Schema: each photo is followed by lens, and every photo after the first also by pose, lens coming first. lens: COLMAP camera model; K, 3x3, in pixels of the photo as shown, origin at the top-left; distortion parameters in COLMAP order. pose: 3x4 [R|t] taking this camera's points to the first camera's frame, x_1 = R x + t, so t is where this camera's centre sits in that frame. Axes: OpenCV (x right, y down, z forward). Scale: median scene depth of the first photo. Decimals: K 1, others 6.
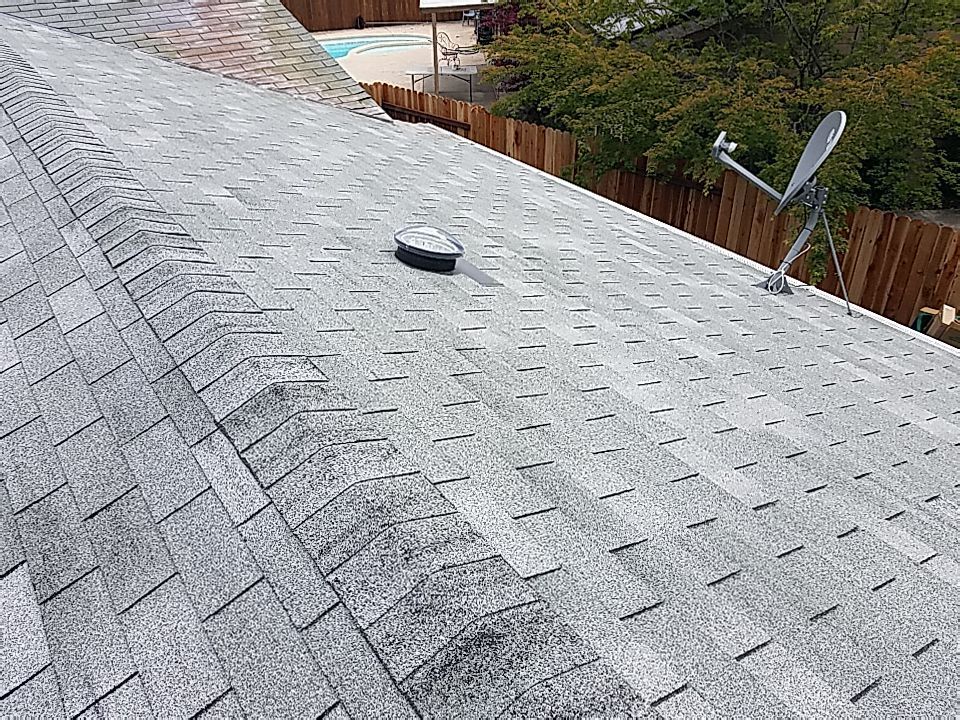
lens RADIAL K [[752.8, 0, 480.0], [0, 752.8, 360.0], [0, 0, 1]] dist [-0.013120, 0.002730]
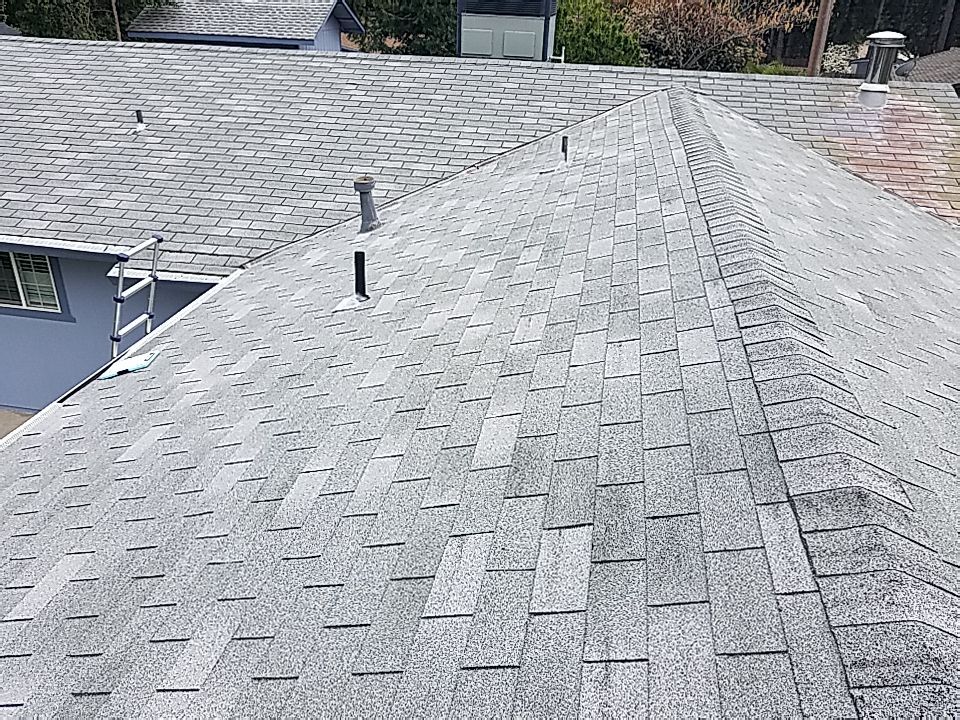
lens RADIAL K [[752.8, 0, 480.0], [0, 752.8, 360.0], [0, 0, 1]] dist [-0.013120, 0.002730]
pose [[0.697615, 0.352257, -0.623898, -0.062496], [-0.424239, 0.904814, 0.036500, 0.053254], [0.577369, 0.239219, 0.780653, -0.092906]]
